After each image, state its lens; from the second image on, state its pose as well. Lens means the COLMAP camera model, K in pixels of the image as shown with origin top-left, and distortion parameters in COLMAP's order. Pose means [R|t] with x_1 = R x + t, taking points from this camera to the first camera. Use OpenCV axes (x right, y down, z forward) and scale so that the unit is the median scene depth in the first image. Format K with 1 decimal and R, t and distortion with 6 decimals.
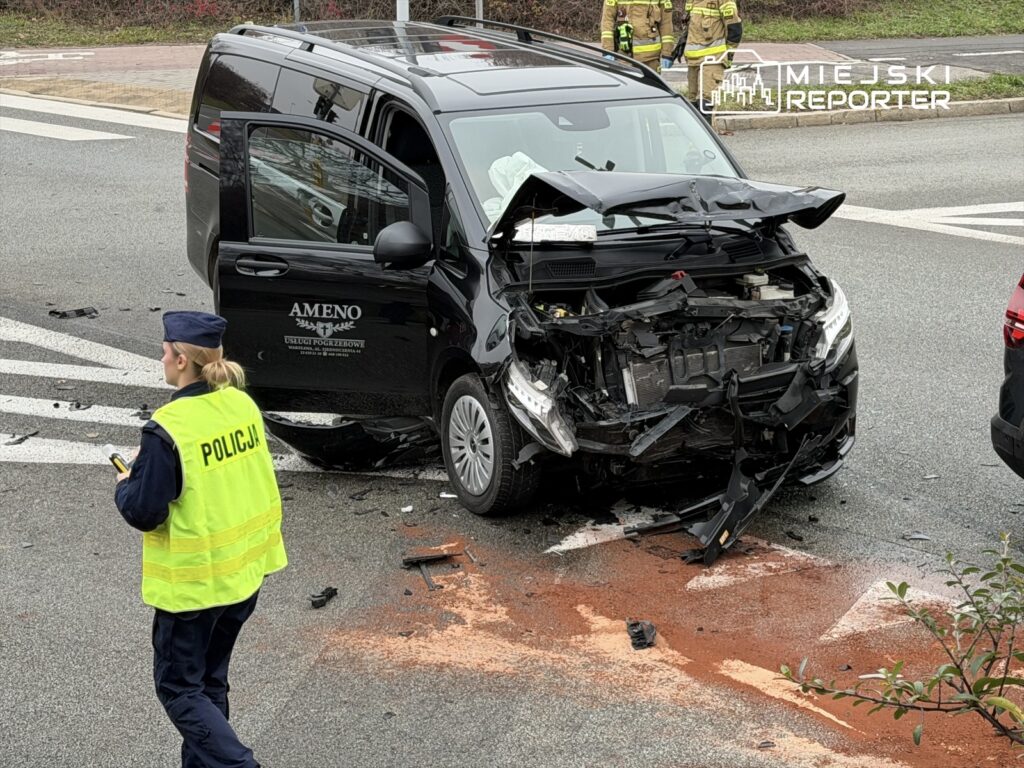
lens RADIAL K [[2372.4, 0, 512.0], [0, 2372.4, 384.0], [0, 0, 1]] dist [0.121364, 0.147044]
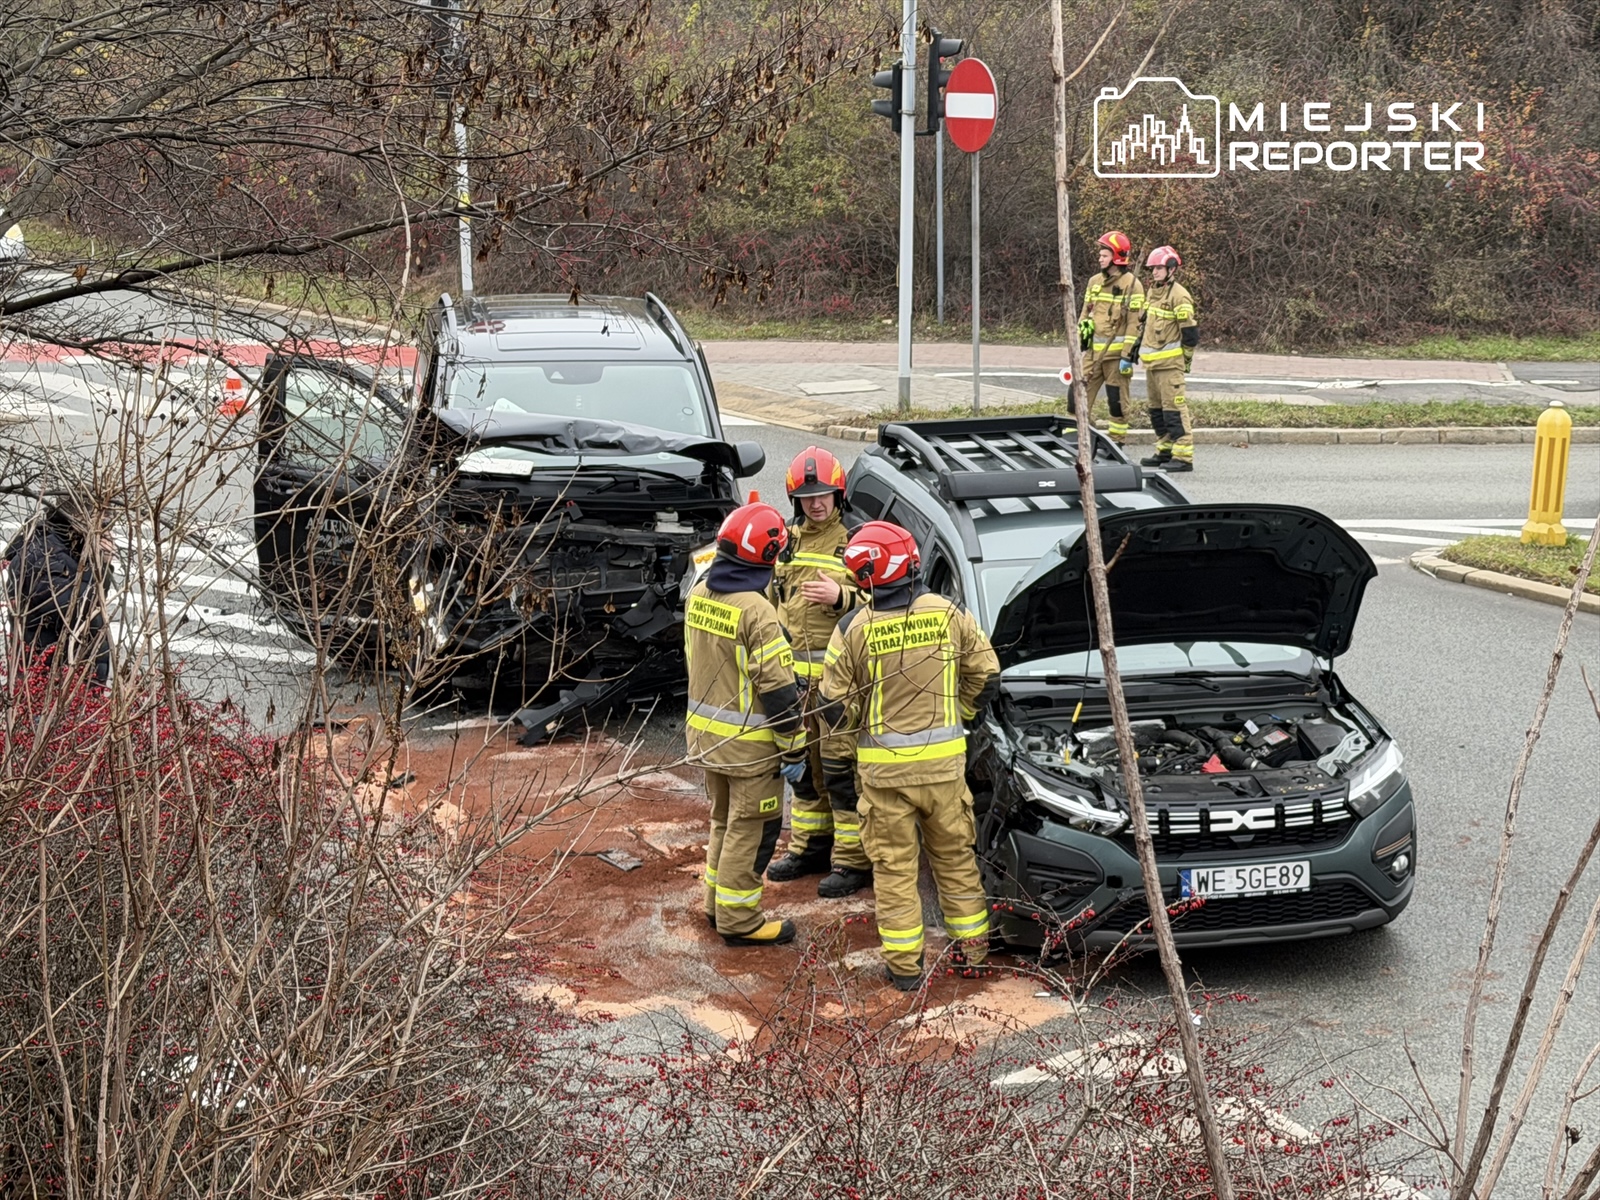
lens RADIAL K [[3025.2, 0, 799.2], [0, 3025.2, 519.6], [0, 0, 1]] dist [0.082519, 0.175548]
pose [[0.951565, 0.049806, -0.303386, 0.612833], [-0.078425, 0.993469, -0.082884, 0.073326], [0.297276, 0.102662, 0.949256, -0.354587]]
